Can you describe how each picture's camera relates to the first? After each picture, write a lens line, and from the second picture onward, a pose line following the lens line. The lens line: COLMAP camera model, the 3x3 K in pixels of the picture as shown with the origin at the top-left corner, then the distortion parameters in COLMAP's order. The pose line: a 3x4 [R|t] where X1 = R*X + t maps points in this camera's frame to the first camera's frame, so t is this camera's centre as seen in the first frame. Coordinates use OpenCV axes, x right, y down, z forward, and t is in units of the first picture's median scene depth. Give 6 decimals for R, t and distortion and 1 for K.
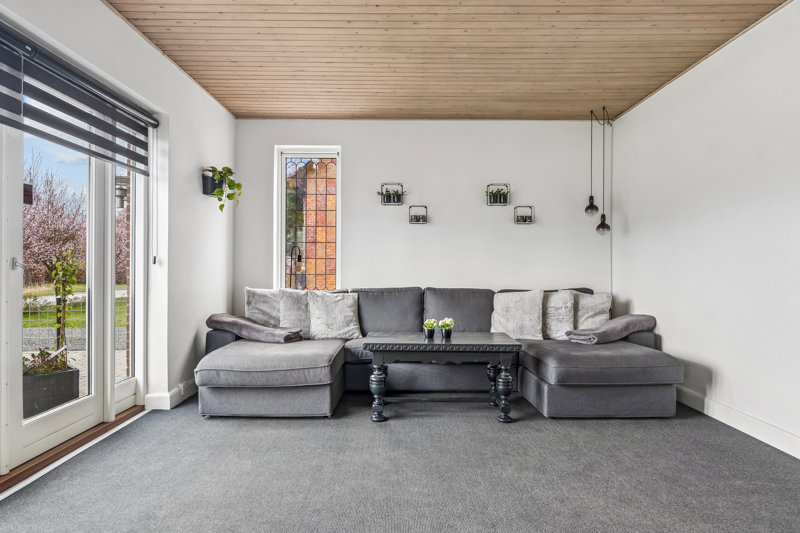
lens RADIAL K [[488.2, 0, 400.0], [0, 488.2, 266.5], [0, 0, 1]] dist [-0.002183, -0.000469]
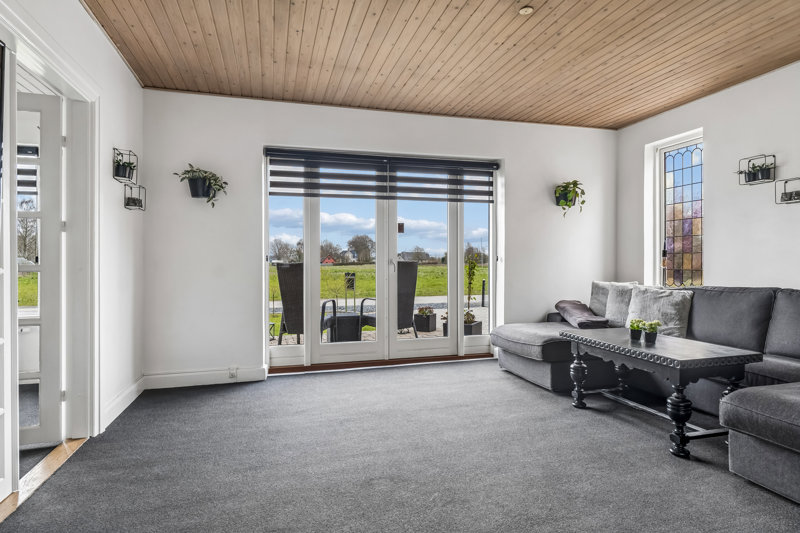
lens RADIAL K [[451.7, 0, 398.5], [0, 451.7, 260.5], [0, 0, 1]] dist [-0.000836, -0.000295]
pose [[0.277853, -0.009745, -0.960574, 0.730284], [0.006926, 0.999943, -0.008141, 0.002228], [0.960599, -0.004391, 0.277904, 0.322303]]
